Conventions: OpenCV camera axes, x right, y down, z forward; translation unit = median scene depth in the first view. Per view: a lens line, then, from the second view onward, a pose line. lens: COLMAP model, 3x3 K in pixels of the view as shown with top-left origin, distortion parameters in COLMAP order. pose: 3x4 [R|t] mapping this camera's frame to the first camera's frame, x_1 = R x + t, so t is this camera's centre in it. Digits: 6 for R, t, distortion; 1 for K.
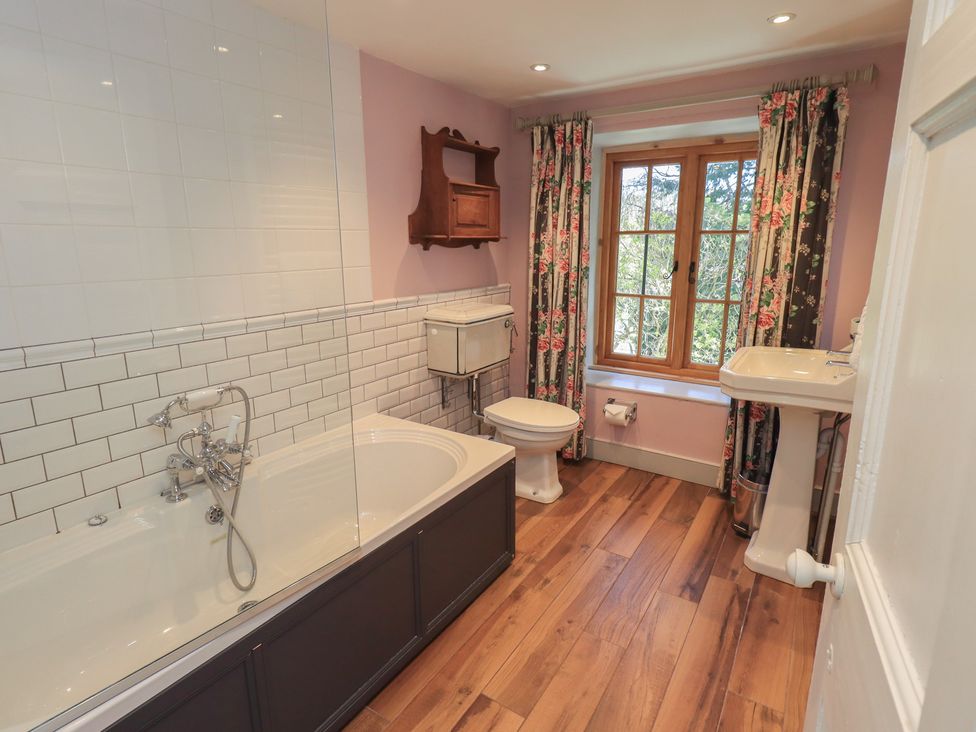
lens RADIAL K [[510.2, 0, 493.4], [0, 510.2, 360.1], [0, 0, 1]] dist [0.008522, 0.000342]
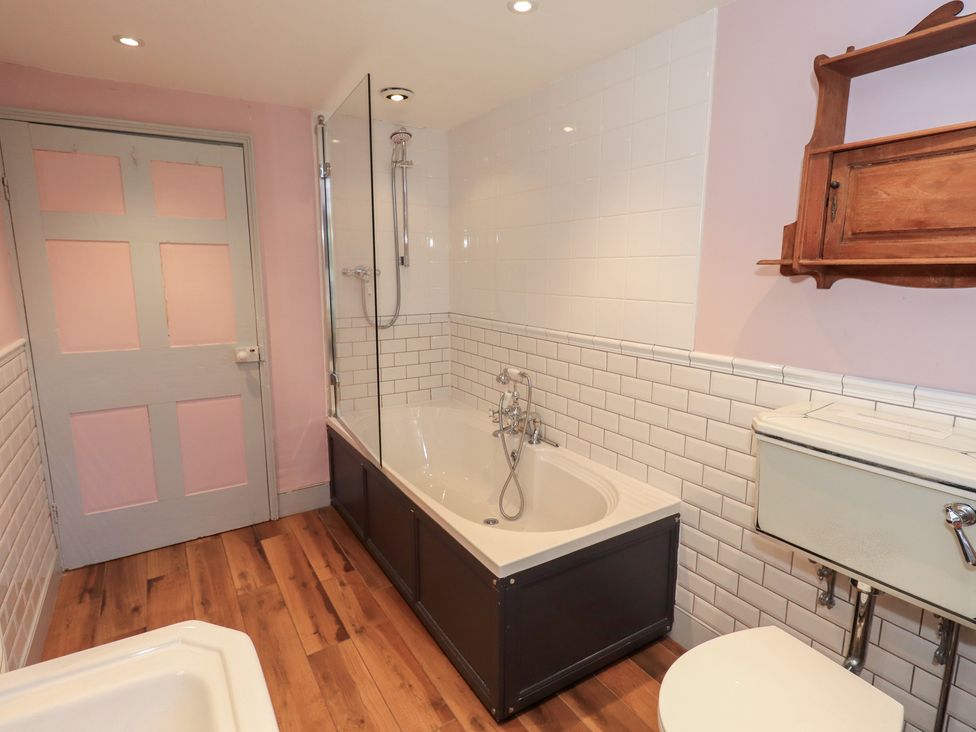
lens RADIAL K [[521.9, 0, 488.0], [0, 521.9, 366.0], [0, 0, 1]] dist [0.004471, 0.000792]
pose [[-0.405682, 0.154828, -0.900805, 0.661087], [-0.227820, 0.937315, 0.263703, -0.265025], [0.885166, 0.312202, -0.344979, 1.178225]]
